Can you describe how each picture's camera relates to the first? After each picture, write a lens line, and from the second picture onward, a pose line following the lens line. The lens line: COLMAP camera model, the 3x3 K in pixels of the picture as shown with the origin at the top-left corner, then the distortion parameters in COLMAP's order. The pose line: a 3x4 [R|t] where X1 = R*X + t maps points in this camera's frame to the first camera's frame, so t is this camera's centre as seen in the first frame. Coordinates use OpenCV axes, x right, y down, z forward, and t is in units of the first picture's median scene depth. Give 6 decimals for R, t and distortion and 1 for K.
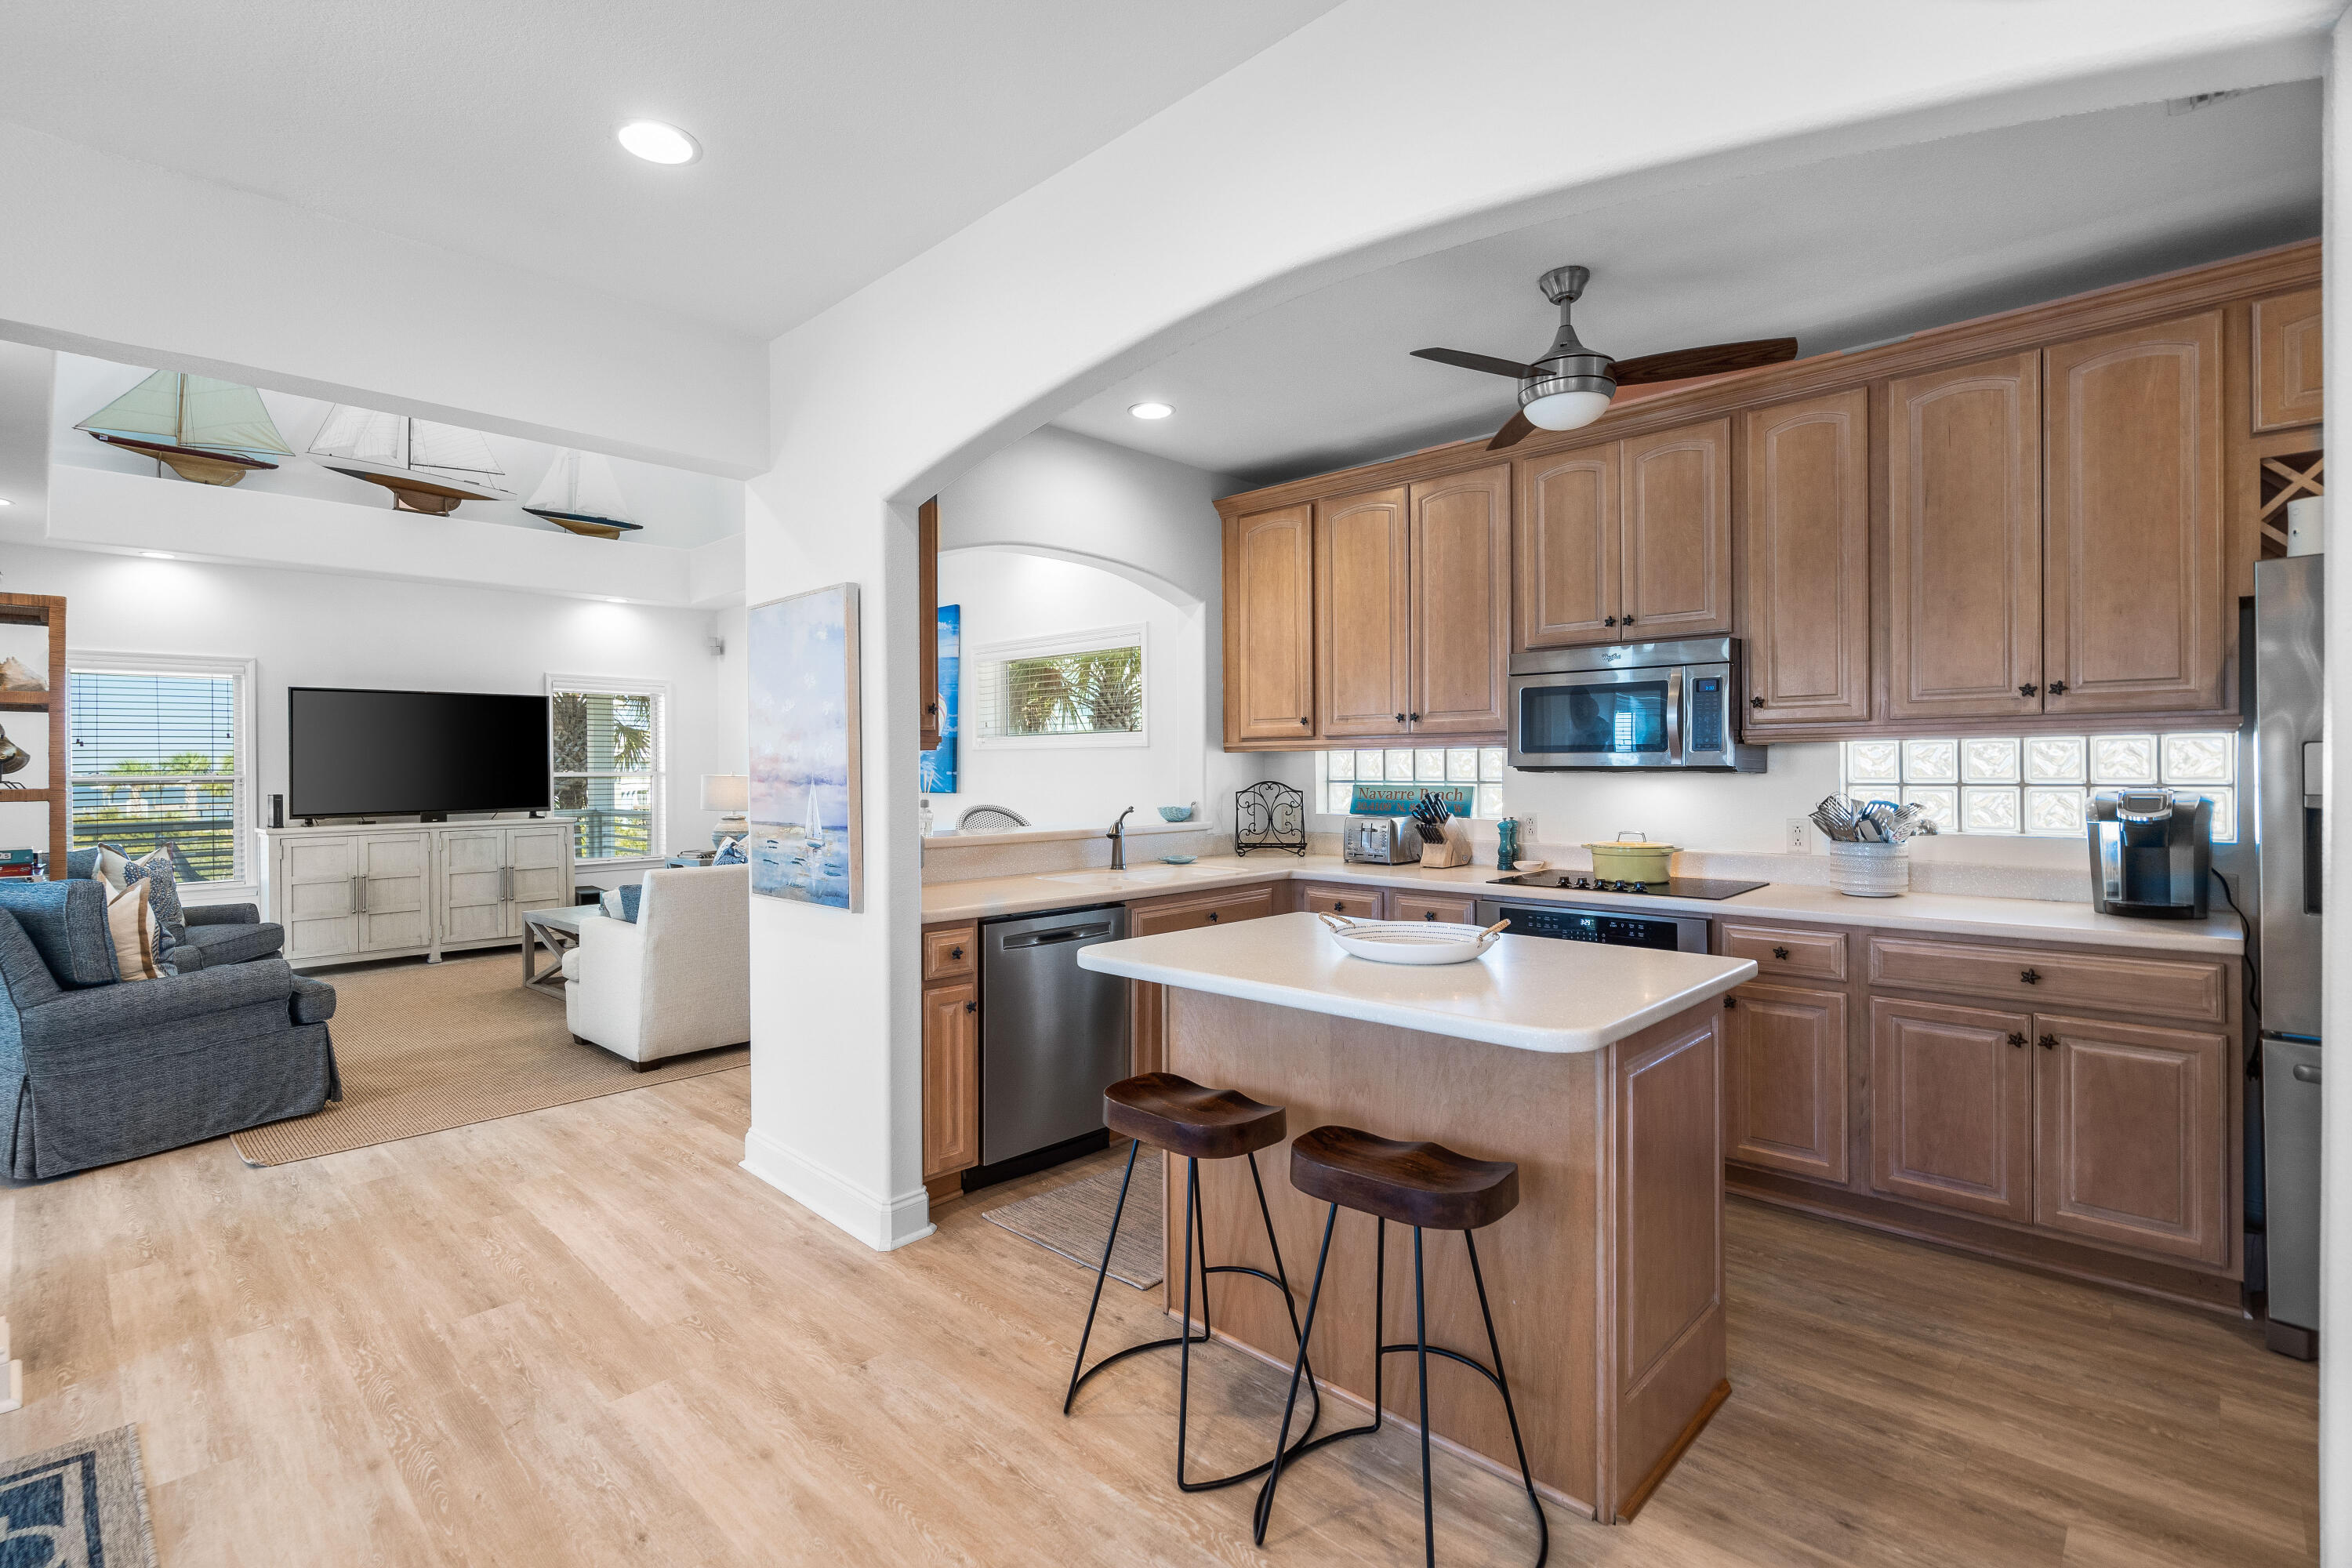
lens RADIAL K [[1077.0, 0, 1159.4], [0, 1077.0, 764.7], [0, 0, 1]] dist [-0.024407, 0.000153]
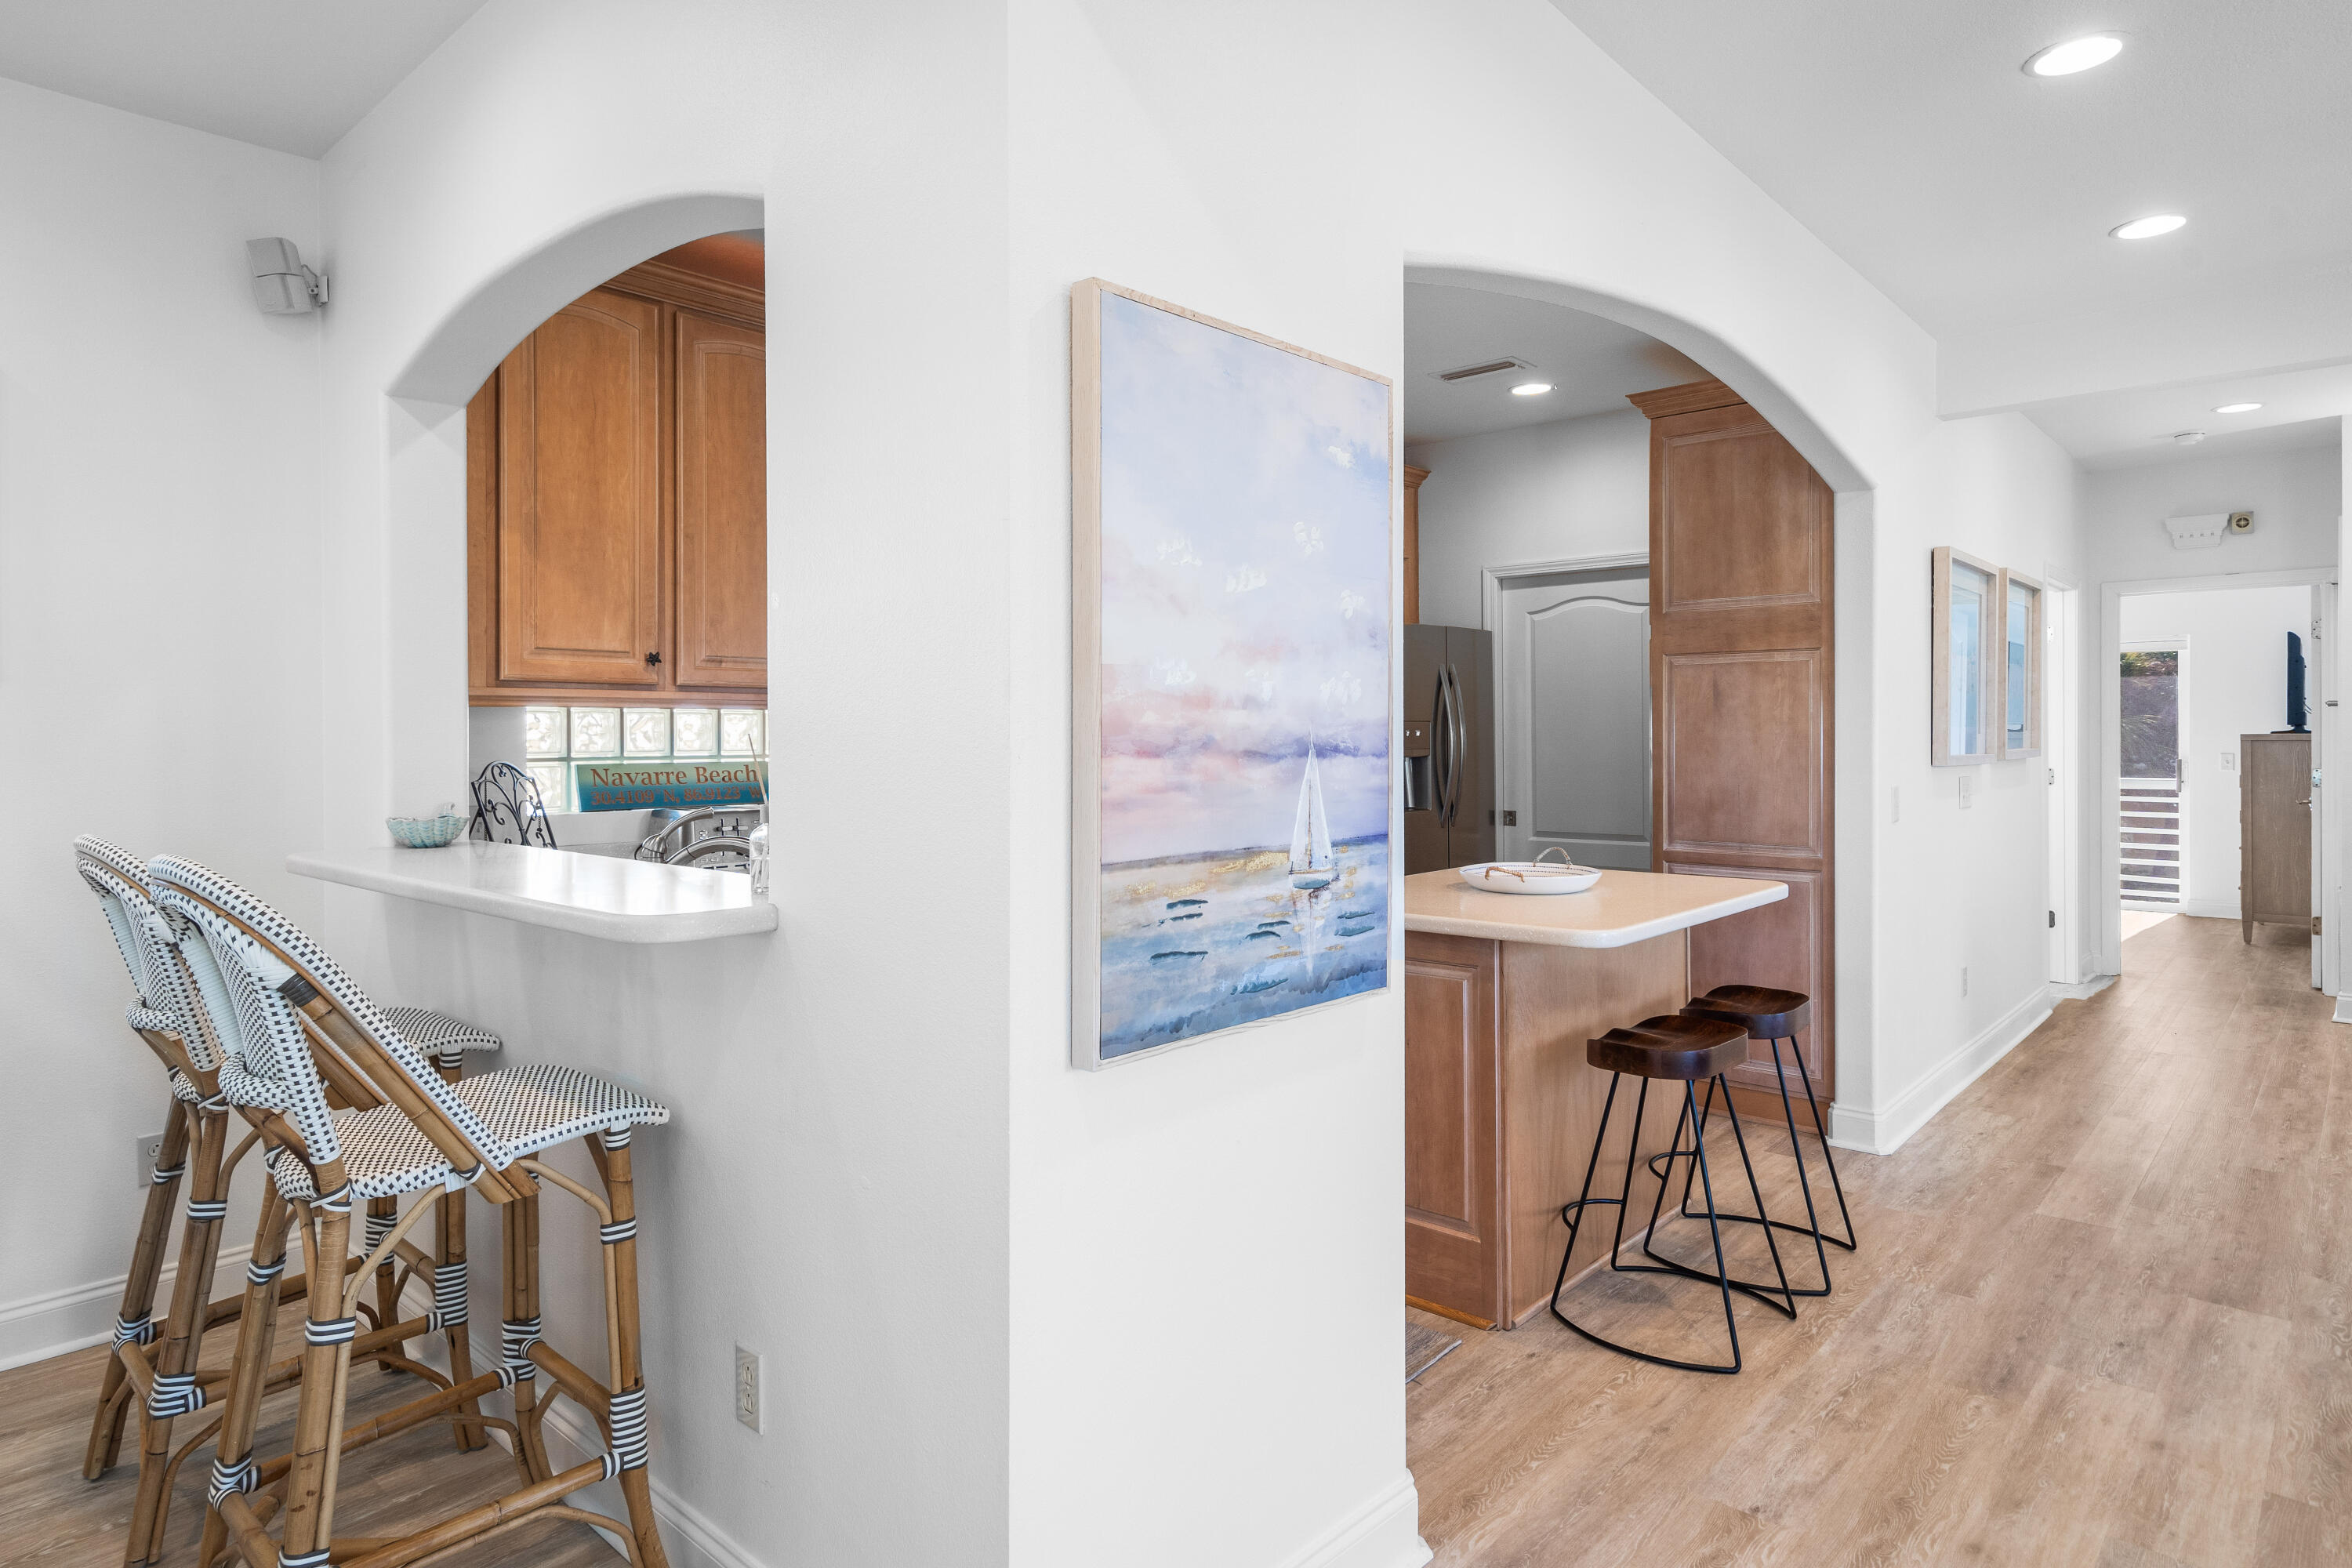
lens RADIAL K [[1303.1, 0, 1170.5], [0, 1303.1, 737.8], [0, 0, 1]] dist [0.004793, -0.001666]
pose [[-0.022192, 0.005326, 0.999740, -0.893935], [0.000303, 0.999986, -0.005321, 0.012689], [-0.999754, 0.000185, -0.022193, 1.068010]]
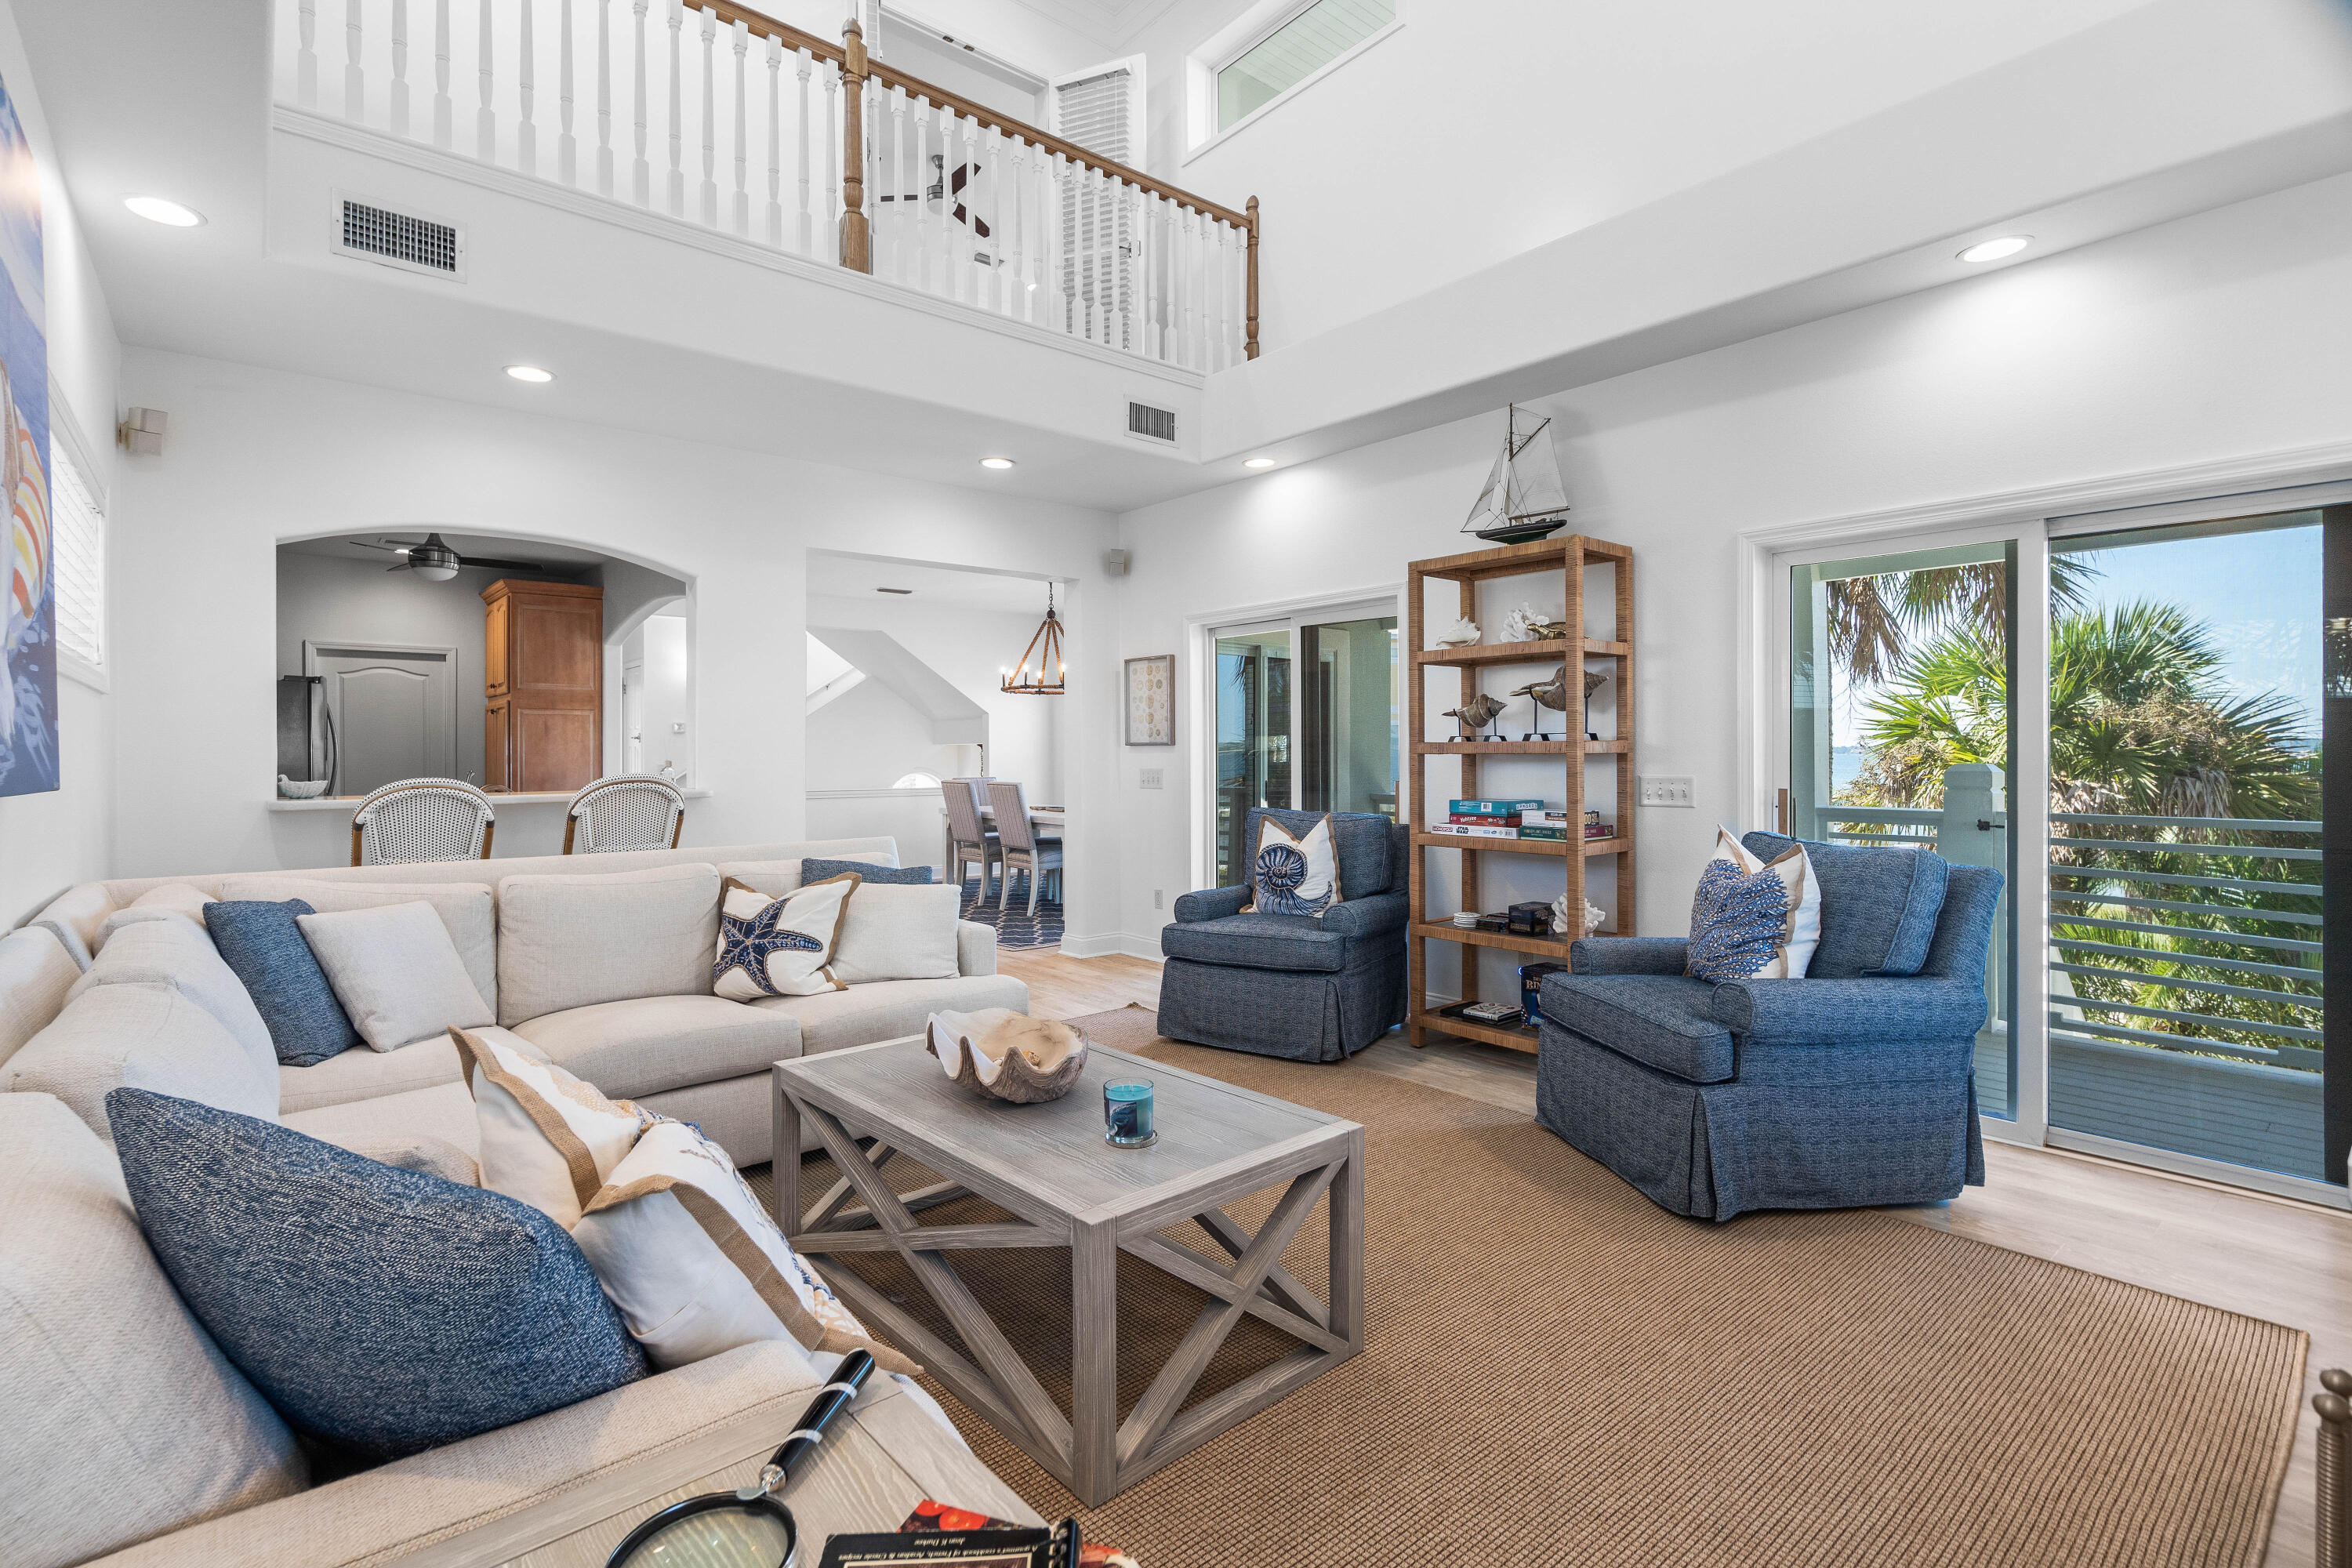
lens RADIAL K [[1077.0, 0, 1159.4], [0, 1077.0, 764.7], [0, 0, 1]] dist [-0.024407, 0.000153]
pose [[-0.995135, 0.013250, 0.097626, -1.157108], [0.013967, 0.999880, 0.006663, 0.046289], [-0.097526, 0.007994, -0.995201, 2.768427]]
